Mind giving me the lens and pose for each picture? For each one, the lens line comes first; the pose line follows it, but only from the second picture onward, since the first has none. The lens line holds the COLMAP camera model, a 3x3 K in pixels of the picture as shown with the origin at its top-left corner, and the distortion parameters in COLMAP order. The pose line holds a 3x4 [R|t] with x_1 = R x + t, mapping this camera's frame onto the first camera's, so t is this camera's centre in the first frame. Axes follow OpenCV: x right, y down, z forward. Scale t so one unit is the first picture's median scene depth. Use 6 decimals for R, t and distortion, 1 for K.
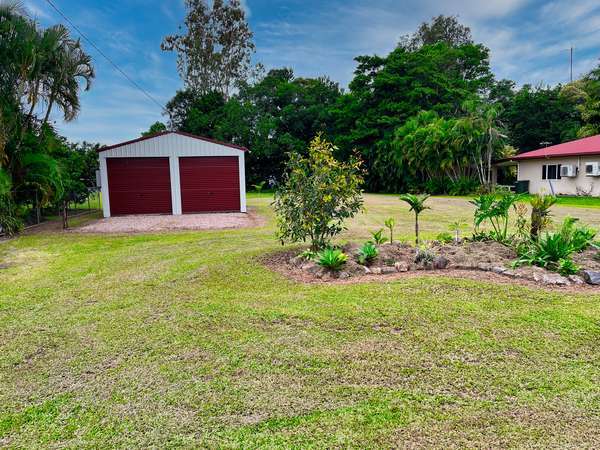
lens RADIAL K [[460.8, 0, 300.0], [0, 460.8, 225.0], [0, 0, 1]] dist [0.066493, -0.101782]
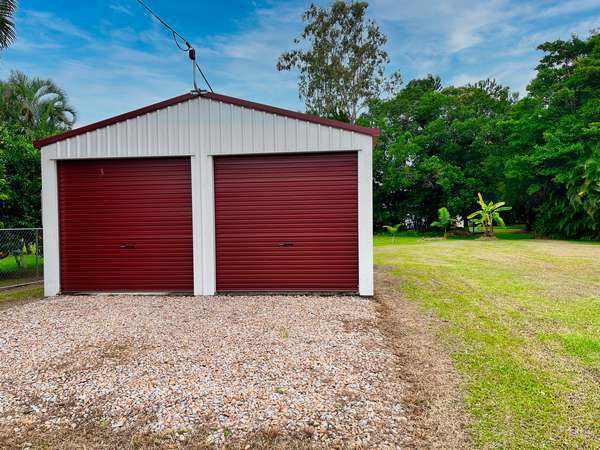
lens RADIAL K [[451.2, 0, 289.7], [0, 451.2, 228.7], [0, 0, 1]] dist [0.073800, -0.104048]
pose [[0.954942, 0.013705, -0.296475, -0.033124], [-0.037603, 0.996470, -0.075058, -0.023889], [0.294399, 0.082825, 0.952087, 0.281102]]
